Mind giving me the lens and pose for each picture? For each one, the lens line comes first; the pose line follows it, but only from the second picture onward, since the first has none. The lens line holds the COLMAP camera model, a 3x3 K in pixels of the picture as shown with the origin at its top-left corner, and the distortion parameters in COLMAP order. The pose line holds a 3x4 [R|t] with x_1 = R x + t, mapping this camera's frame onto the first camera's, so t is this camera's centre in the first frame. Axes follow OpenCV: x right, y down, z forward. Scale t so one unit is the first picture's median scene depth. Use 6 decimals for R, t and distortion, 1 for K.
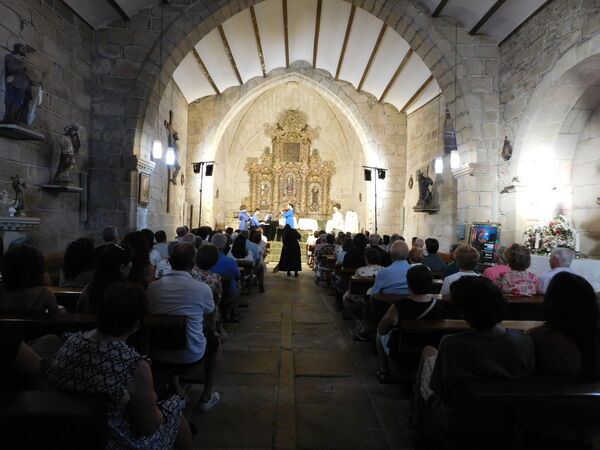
lens RADIAL K [[451.0, 0, 298.3], [0, 451.0, 227.1], [0, 0, 1]] dist [-0.010684, 0.003639]
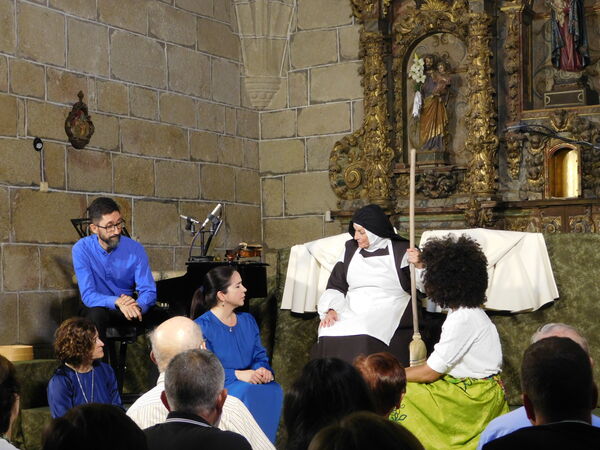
lens RADIAL K [[1309.7, 0, 297.6], [0, 1309.7, 226.2], [0, 0, 1]] dist [0.037139, 0.000000]
pose [[0.851556, -0.072243, -0.519262, 0.264320], [0.048818, 0.997084, -0.058663, 0.001389], [0.521985, 0.024605, 0.852600, 0.966991]]
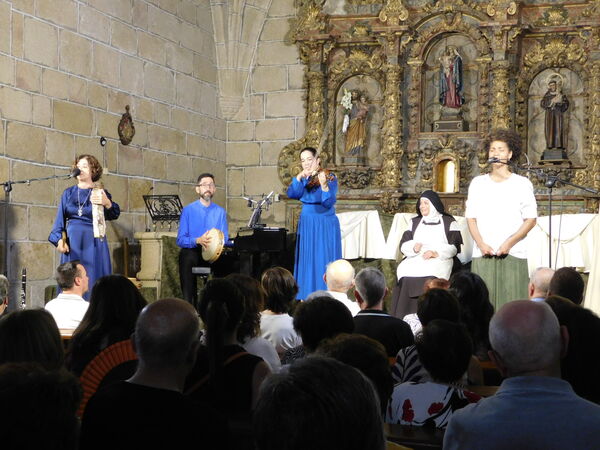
lens RADIAL K [[1110.7, 0, 300.5], [0, 1110.7, 228.3], [0, 0, 1]] dist [0.052128, 0.000000]
pose [[0.923586, -0.027655, -0.382393, 0.252285], [0.017899, 0.999418, -0.029048, 0.005146], [0.382973, 0.019984, 0.923543, 0.724726]]
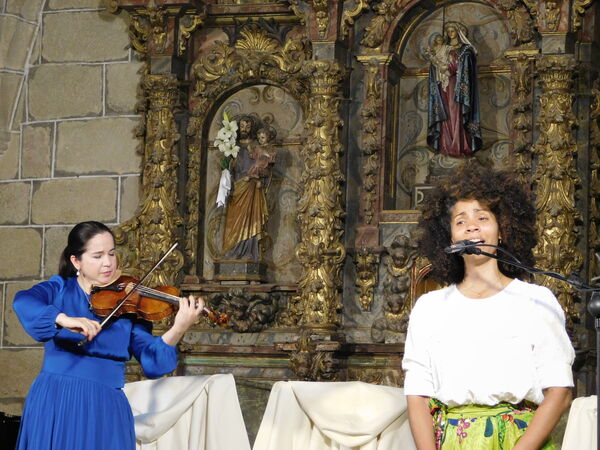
lens RADIAL K [[2141.7, 0, 298.8], [0, 2141.7, 225.6], [0, 0, 1]] dist [0.097719, 0.000000]
pose [[0.932693, -0.047066, -0.357588, 0.252505], [0.003605, 0.992616, -0.121247, 0.004379], [0.360654, 0.111797, 0.925975, 0.881963]]
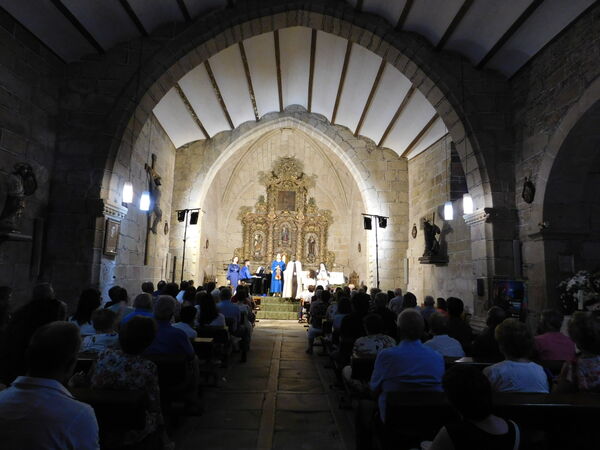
lens RADIAL K [[451.0, 0, 304.4], [0, 451.0, 221.8], [0, 0, 1]] dist [-0.010684, 0.003639]
pose [[0.999846, -0.000130, 0.017539, 0.009763], [0.002315, 0.992203, -0.124608, -0.004797], [-0.017386, 0.124629, 0.992051, 0.098266]]
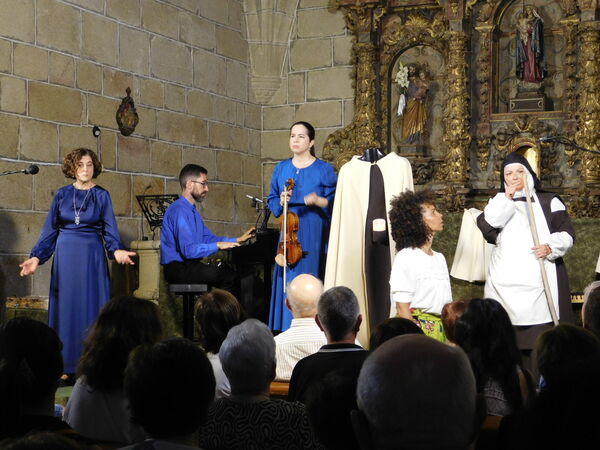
lens RADIAL K [[1236.7, 0, 297.8], [0, 1236.7, 230.2], [0, 0, 1]] dist [0.043359, 0.000000]
pose [[0.886200, -0.041782, -0.461414, 0.260532], [0.028997, 0.998975, -0.034767, 0.004164], [0.462394, 0.017431, 0.886503, 0.834520]]
